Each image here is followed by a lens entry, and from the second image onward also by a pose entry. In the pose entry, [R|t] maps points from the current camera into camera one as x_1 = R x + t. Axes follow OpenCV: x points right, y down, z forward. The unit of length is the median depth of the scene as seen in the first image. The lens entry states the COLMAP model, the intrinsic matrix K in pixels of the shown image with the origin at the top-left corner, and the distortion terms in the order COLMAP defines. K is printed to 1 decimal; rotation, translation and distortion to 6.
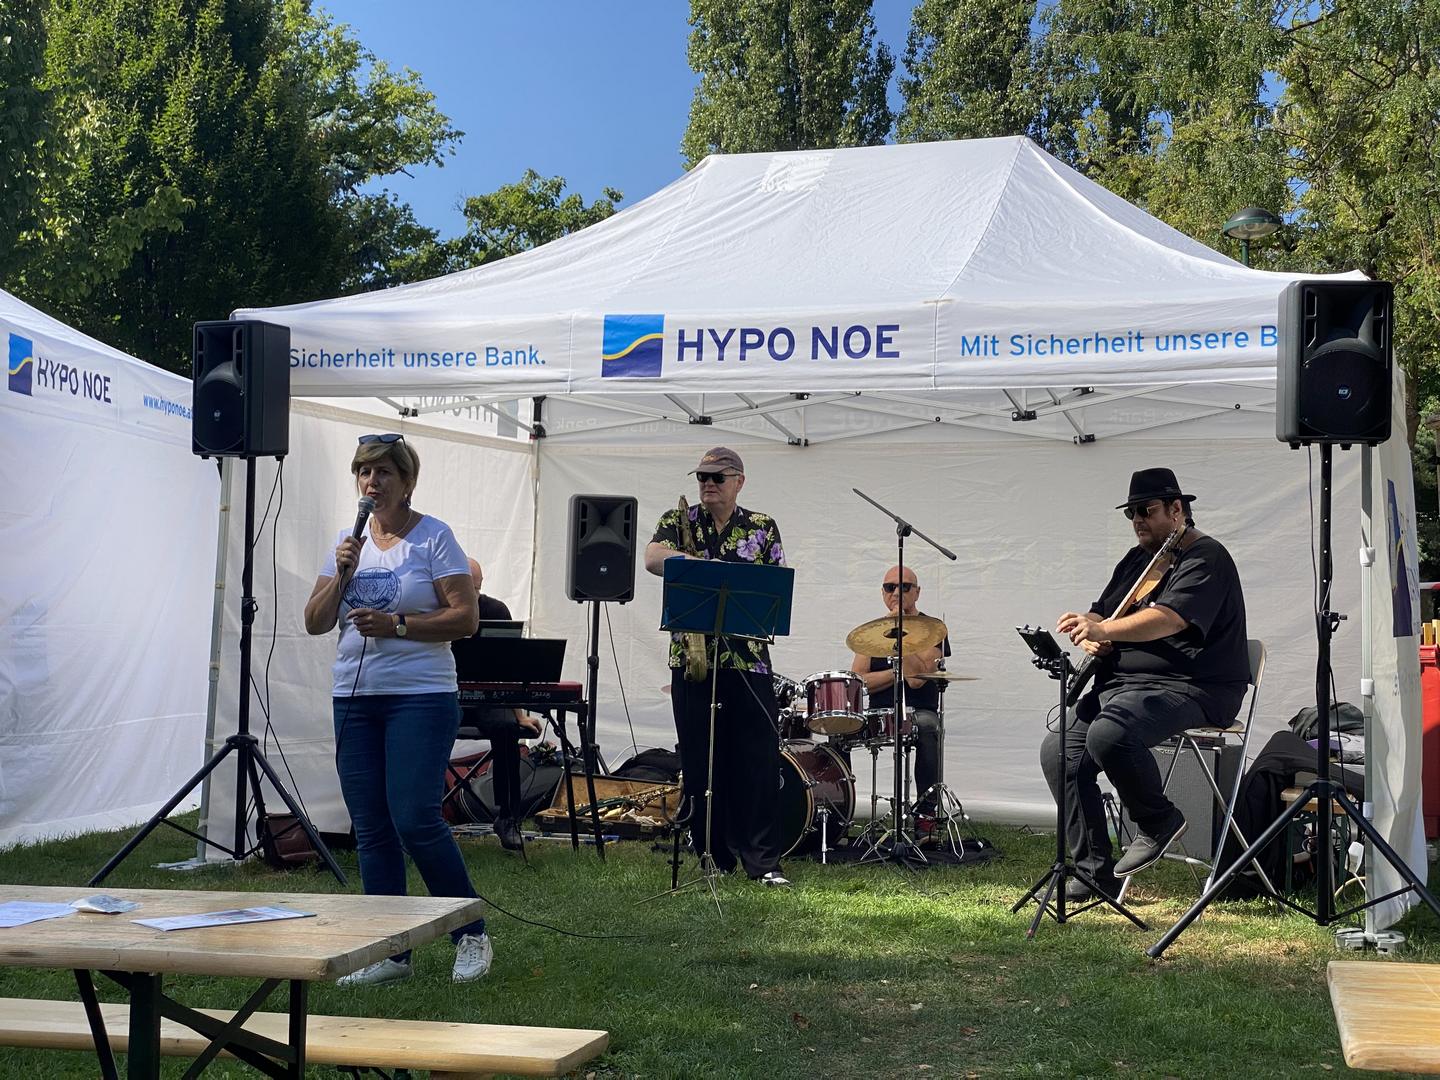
lens RADIAL K [[2210.7, 0, 720.0], [0, 2210.7, 540.0], [0, 0, 1]] dist [0.096655, -0.058258]
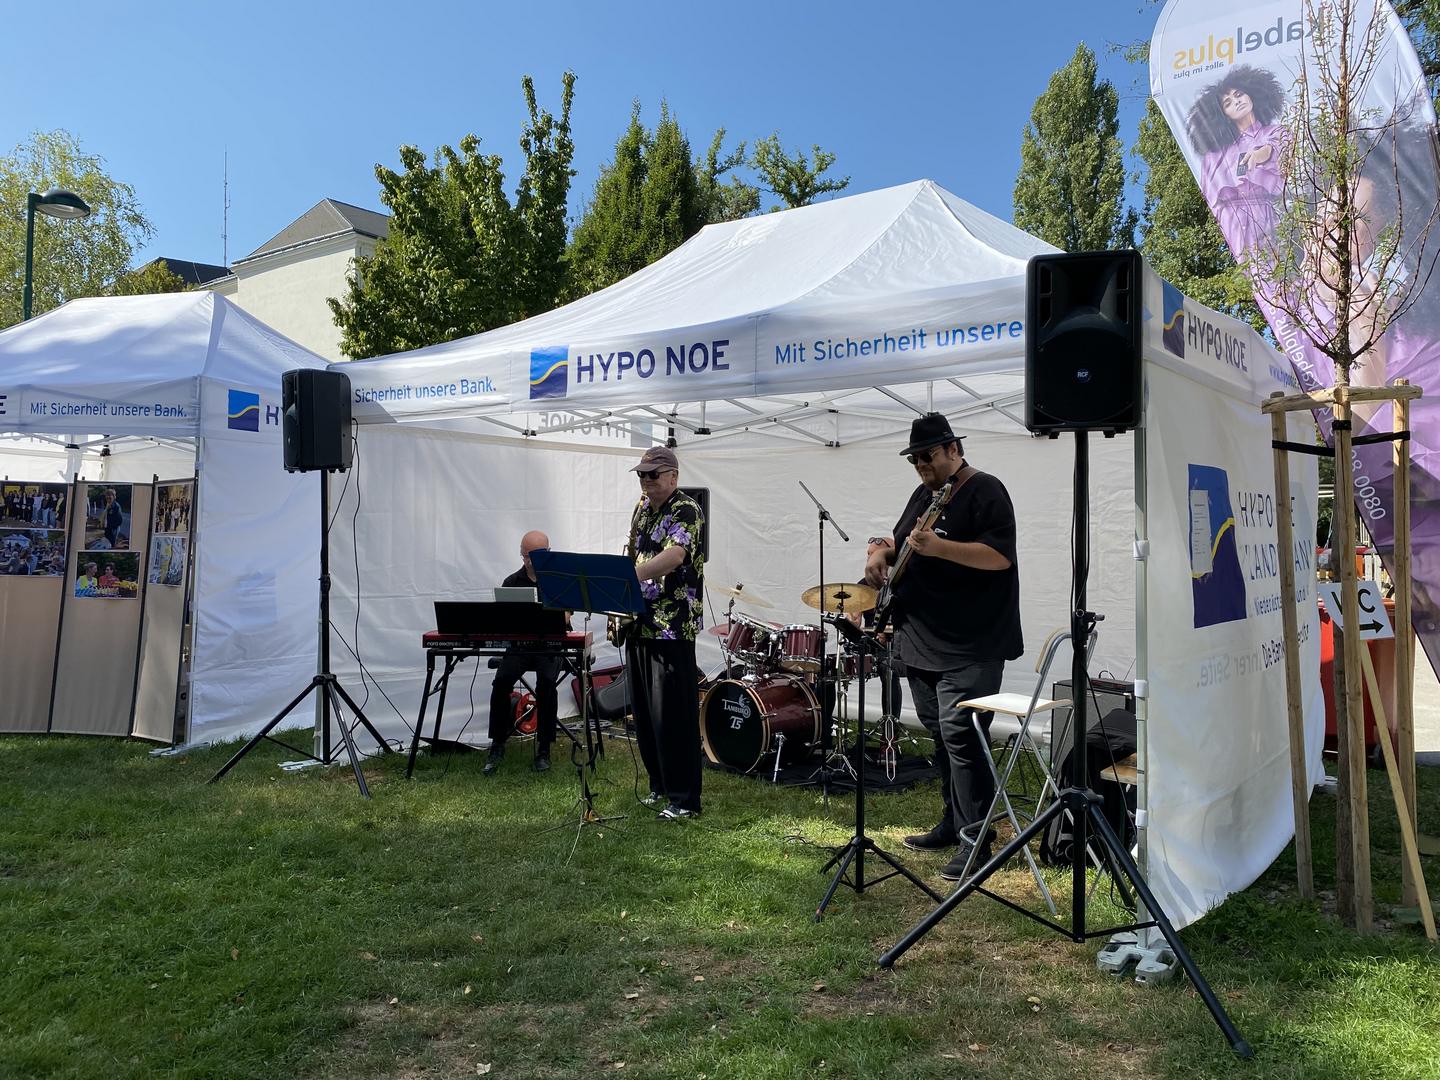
lens RADIAL K [[1100.8, 0, 720.0], [0, 1100.8, 540.0], [0, 0, 1]] dist [0.145352, -0.269767]
pose [[0.953088, -0.008130, -0.302586, 0.236956], [0.020429, 0.999088, 0.037502, -0.016343], [0.302005, -0.041924, 0.952384, 0.445137]]
